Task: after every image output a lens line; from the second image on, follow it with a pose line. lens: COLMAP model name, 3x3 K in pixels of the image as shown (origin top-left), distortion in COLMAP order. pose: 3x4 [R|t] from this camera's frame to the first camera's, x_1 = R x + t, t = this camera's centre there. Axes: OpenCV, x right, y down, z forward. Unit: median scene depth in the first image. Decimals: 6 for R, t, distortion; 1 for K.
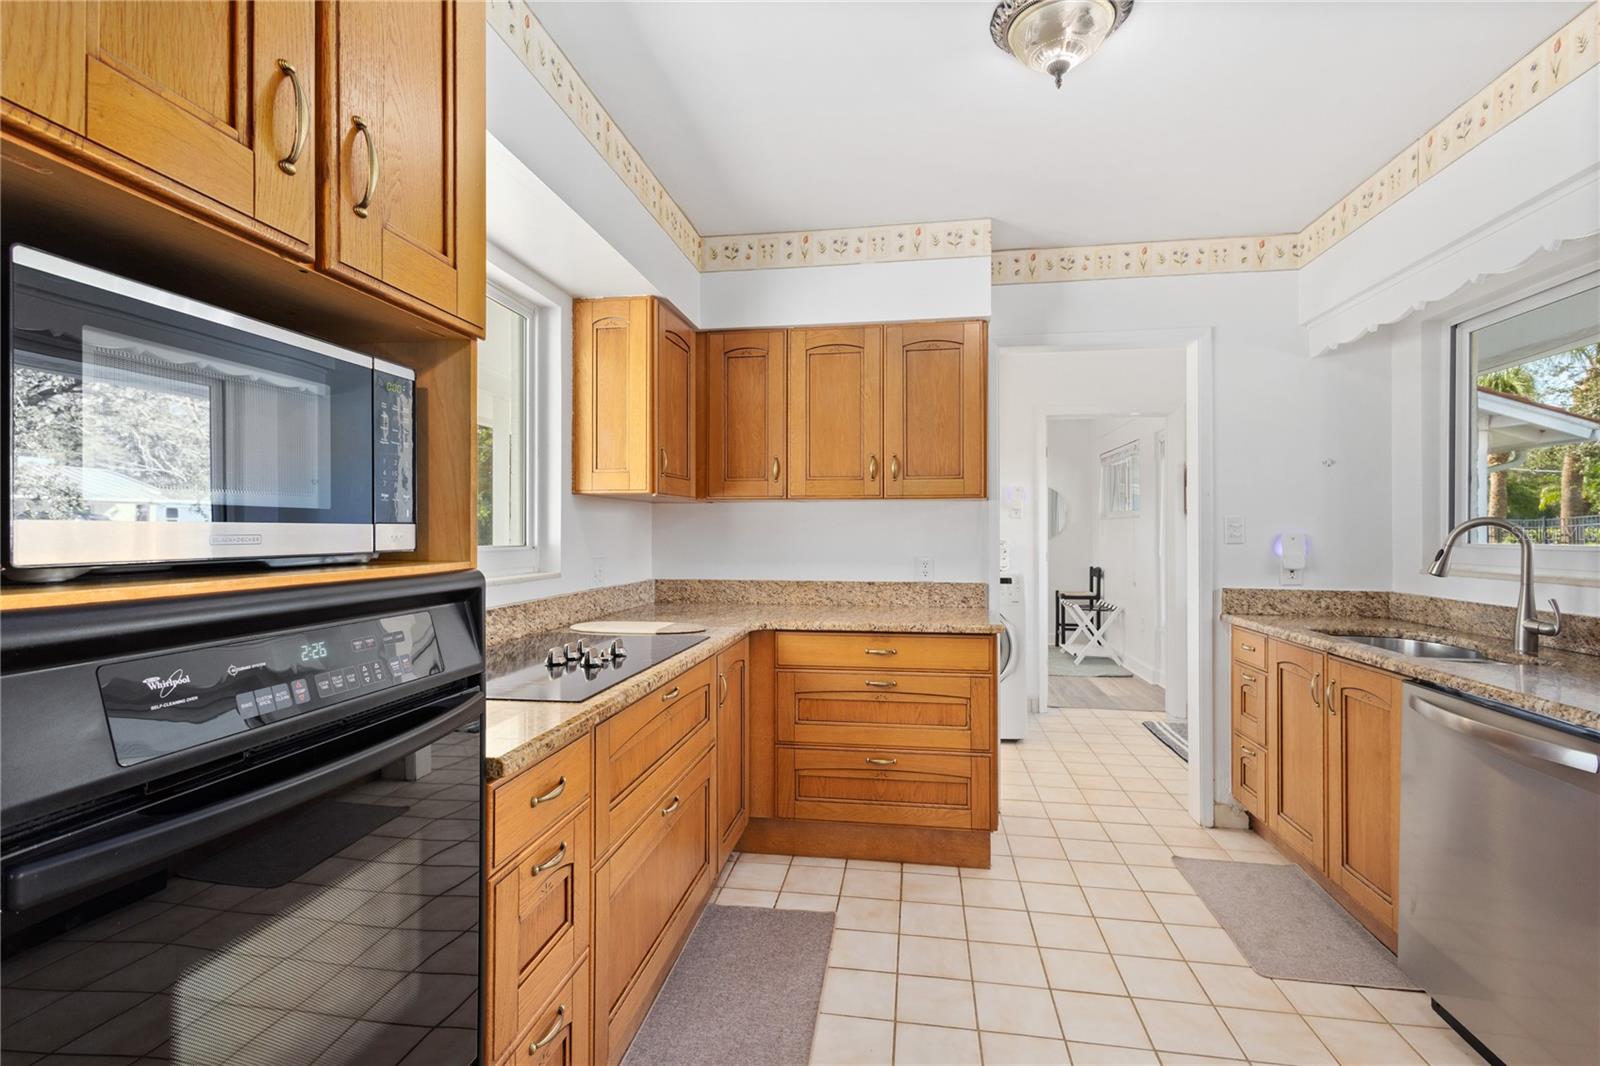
lens RADIAL K [[743.5, 0, 799.1], [0, 743.5, 530.1], [0, 0, 1]] dist [-0.000314, 0.000055]
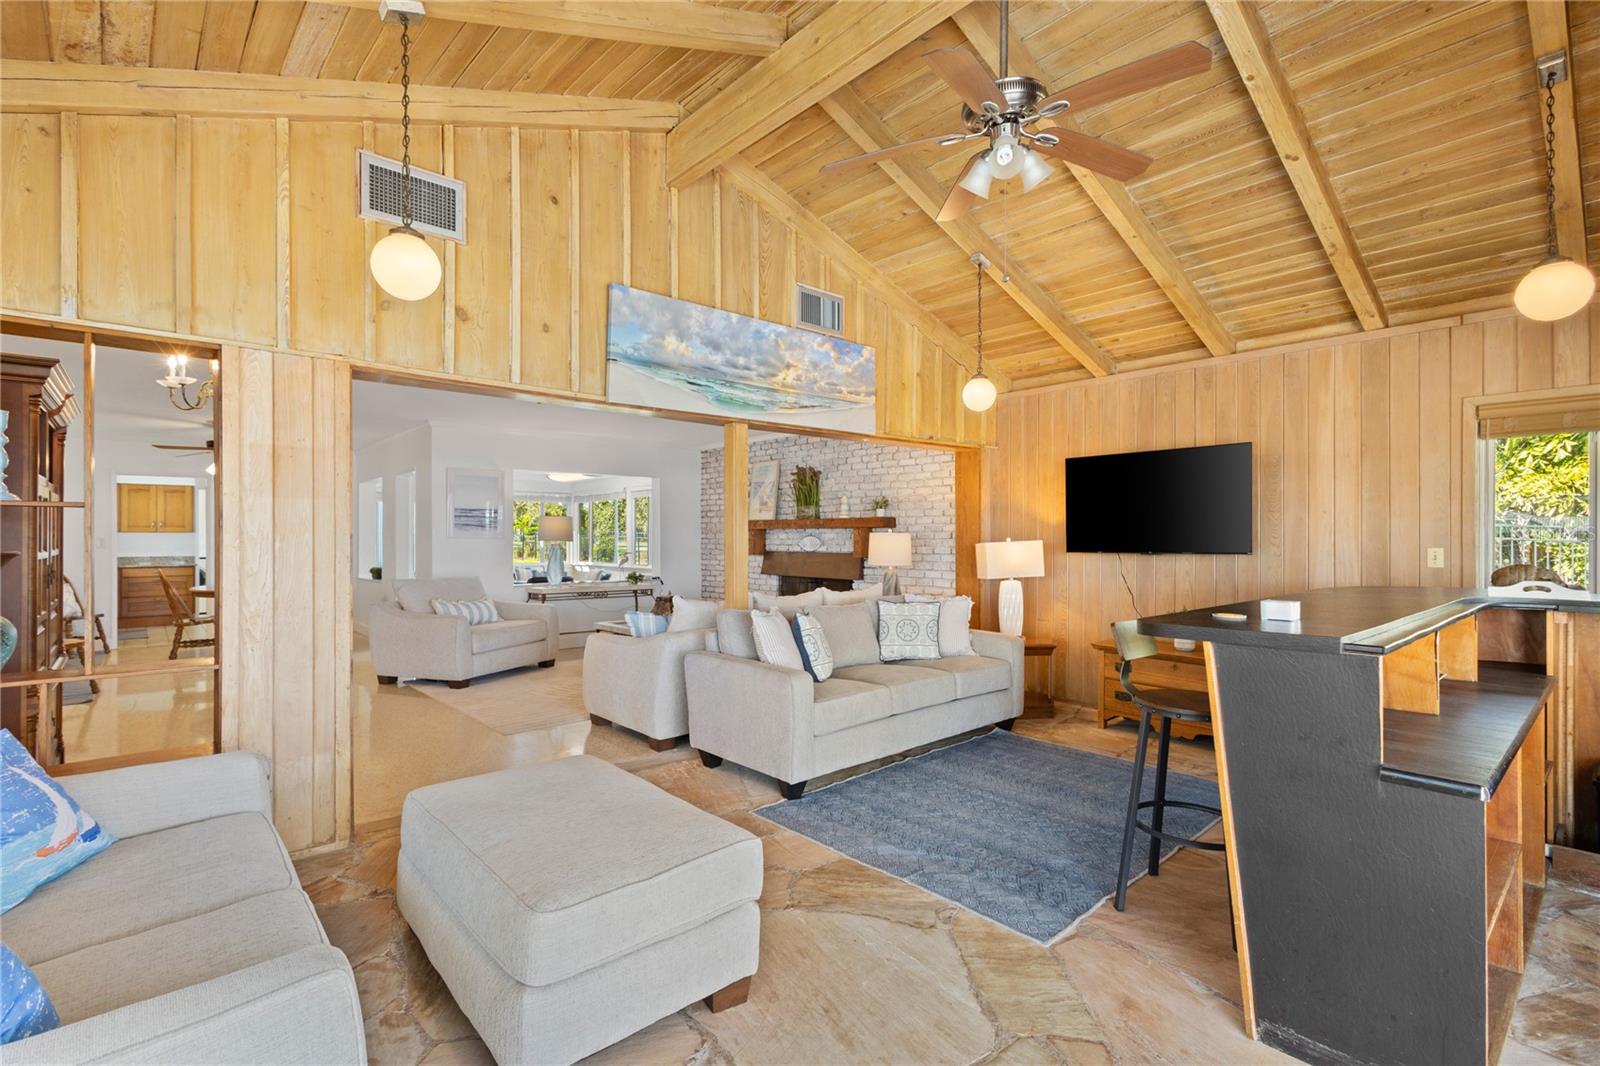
lens RADIAL K [[743.5, 0, 798.7], [0, 743.5, 535.6], [0, 0, 1]] dist [-0.000314, 0.000055]
pose [[0.626832, 0.004386, 0.779142, -0.767115], [-0.000737, 0.999987, -0.005036, -0.010693], [-0.779154, 0.002582, 0.626827, -3.799805]]
